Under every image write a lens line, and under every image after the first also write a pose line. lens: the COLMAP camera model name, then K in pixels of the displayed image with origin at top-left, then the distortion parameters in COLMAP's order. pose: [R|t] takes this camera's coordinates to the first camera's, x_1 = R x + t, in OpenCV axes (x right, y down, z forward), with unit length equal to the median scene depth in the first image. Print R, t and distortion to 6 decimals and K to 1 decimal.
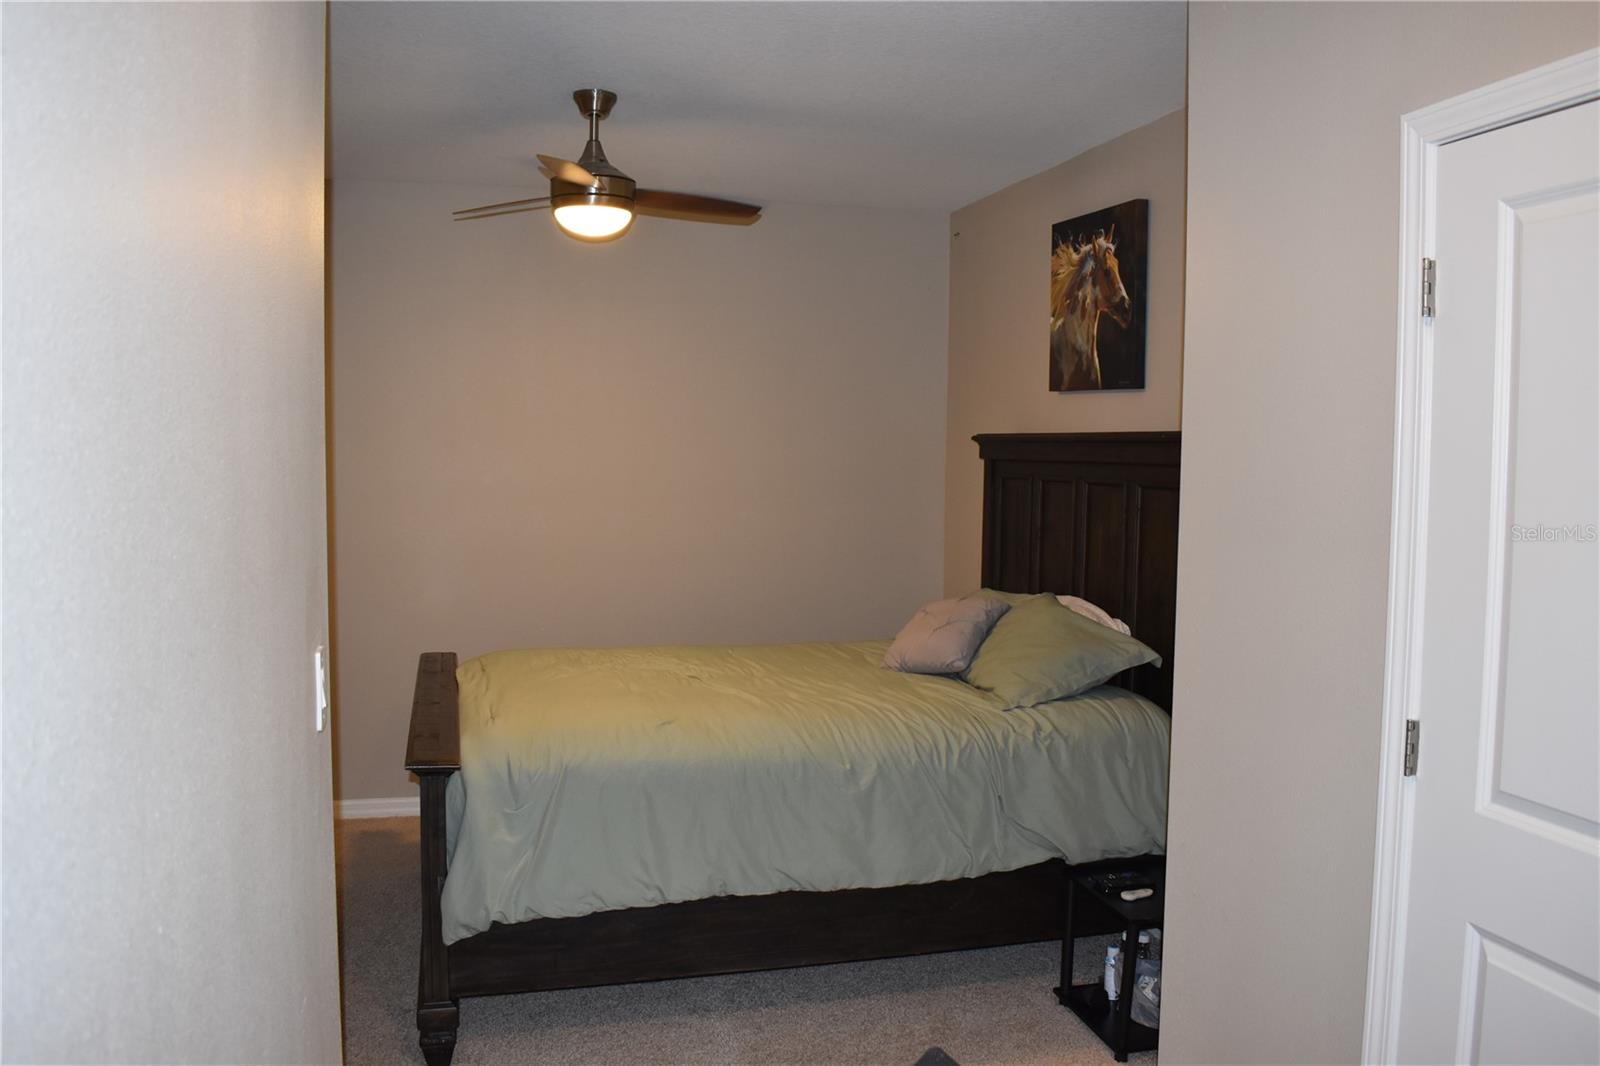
lens RADIAL K [[1254.6, 0, 800.0], [0, 1254.6, 533.0], [0, 0, 1]] dist [-0.094729, 0.014211]
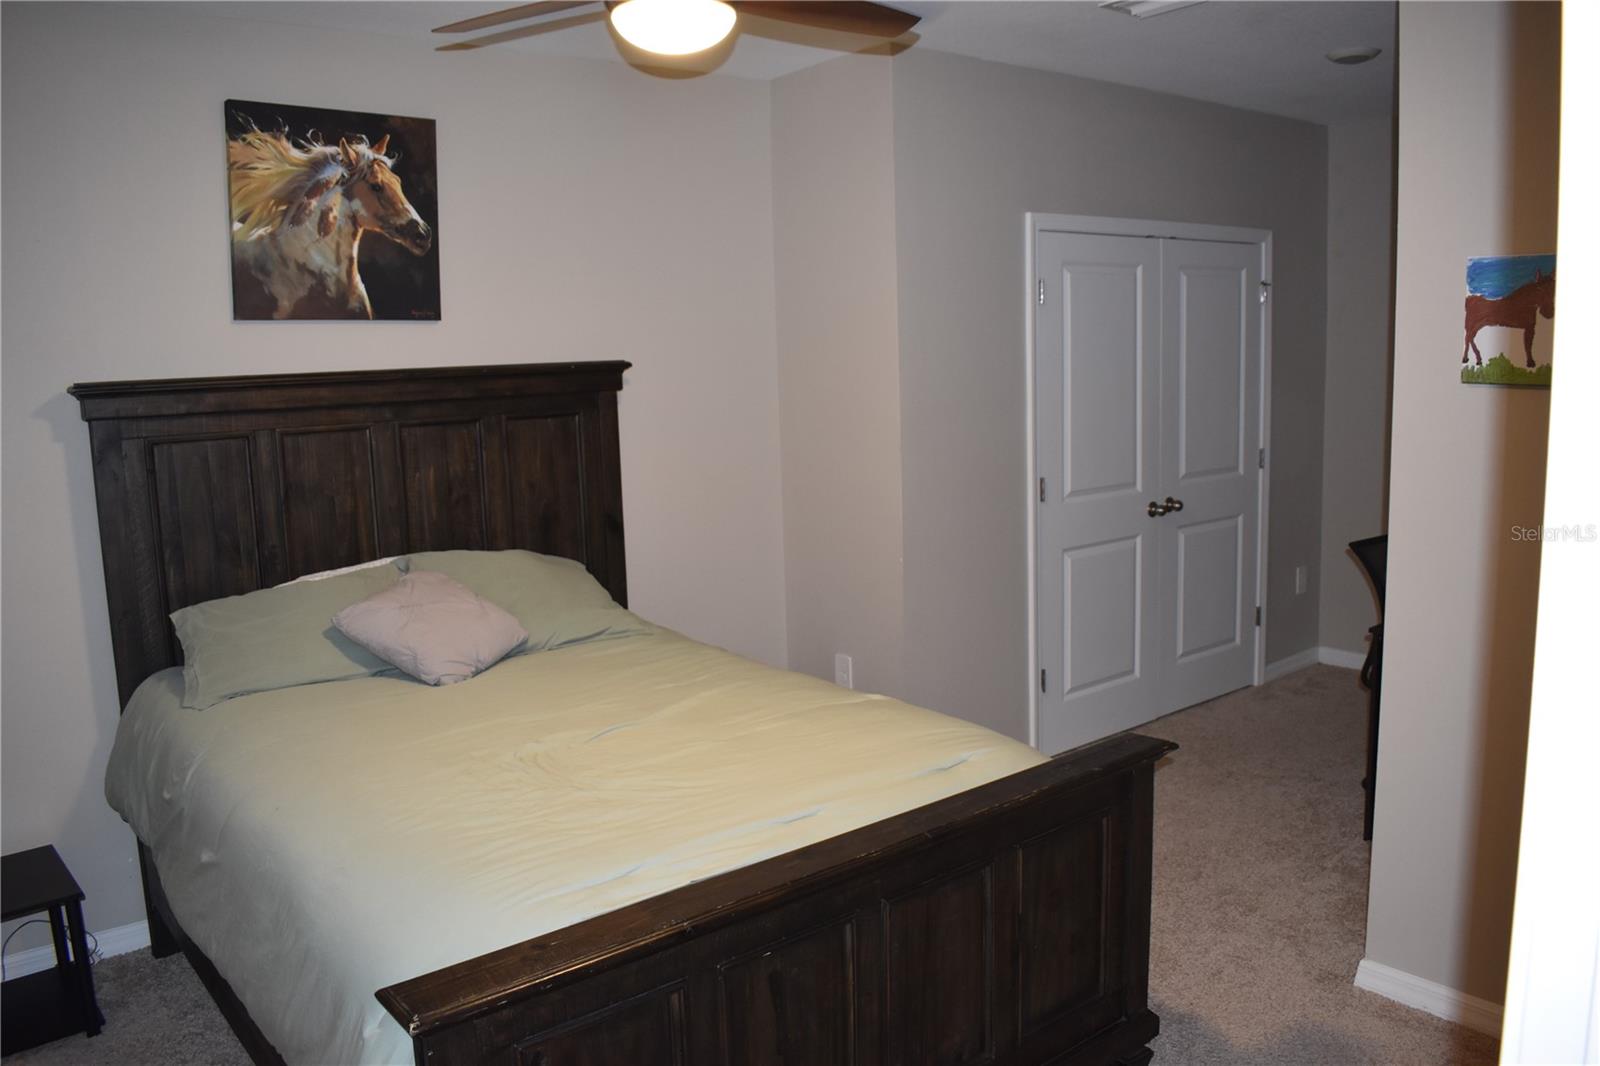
lens RADIAL K [[1254.6, 0, 800.0], [0, 1254.6, 533.0], [0, 0, 1]] dist [-0.094729, 0.014211]
pose [[-0.385338, -0.114100, 0.915694, -0.671578], [0.100342, 0.981261, 0.164495, -0.079709], [-0.917304, 0.155268, -0.366668, 1.043871]]
